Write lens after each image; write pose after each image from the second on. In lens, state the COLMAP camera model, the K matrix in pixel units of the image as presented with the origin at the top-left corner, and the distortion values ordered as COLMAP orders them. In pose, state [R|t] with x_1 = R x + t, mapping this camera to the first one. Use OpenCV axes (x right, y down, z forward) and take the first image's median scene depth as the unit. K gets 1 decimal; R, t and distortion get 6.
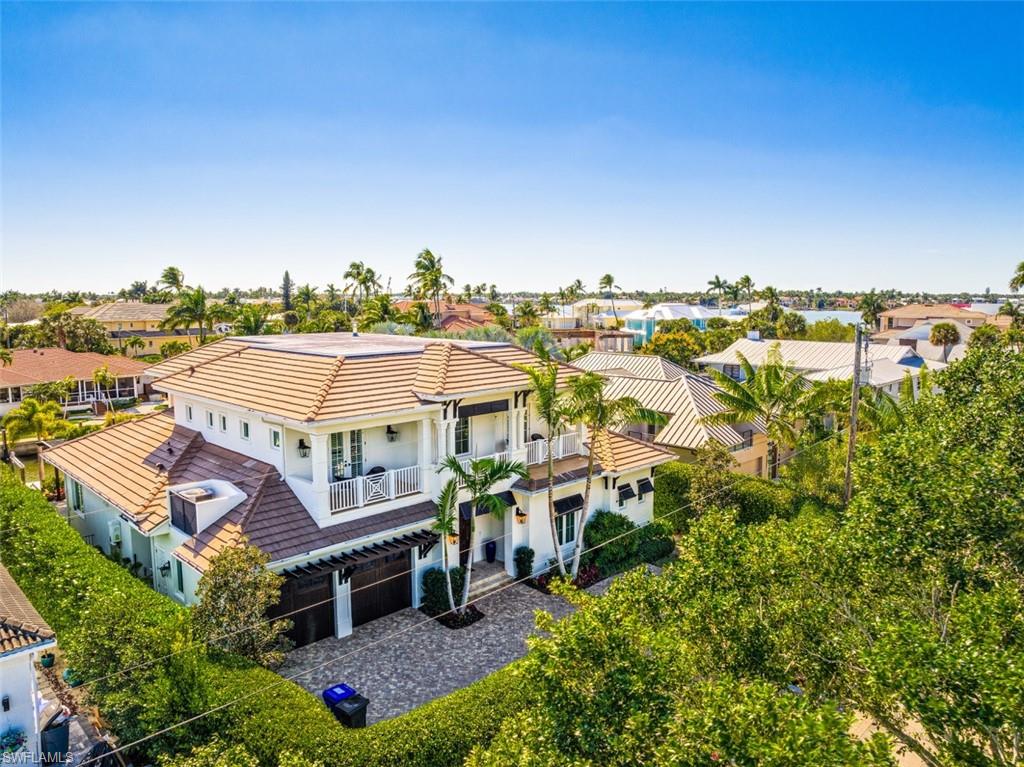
lens RADIAL K [[711.1, 0, 511.1], [0, 711.1, 384.6], [0, 0, 1]] dist [-0.011751, -0.002040]
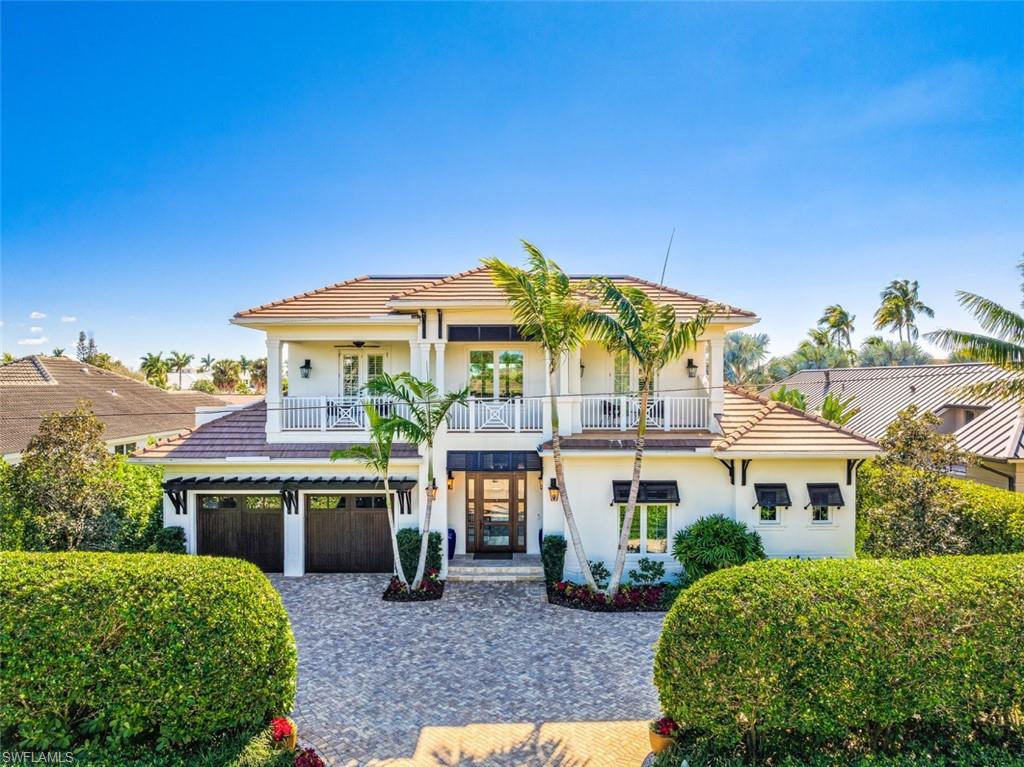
lens RADIAL K [[711.1, 0, 512.2], [0, 711.1, 382.5], [0, 0, 1]] dist [-0.011751, -0.002040]
pose [[0.716256, 0.001757, -0.697835, 0.461460], [-0.085990, 0.992598, -0.085761, 0.136745], [0.692519, 0.121434, 0.711106, 0.432237]]
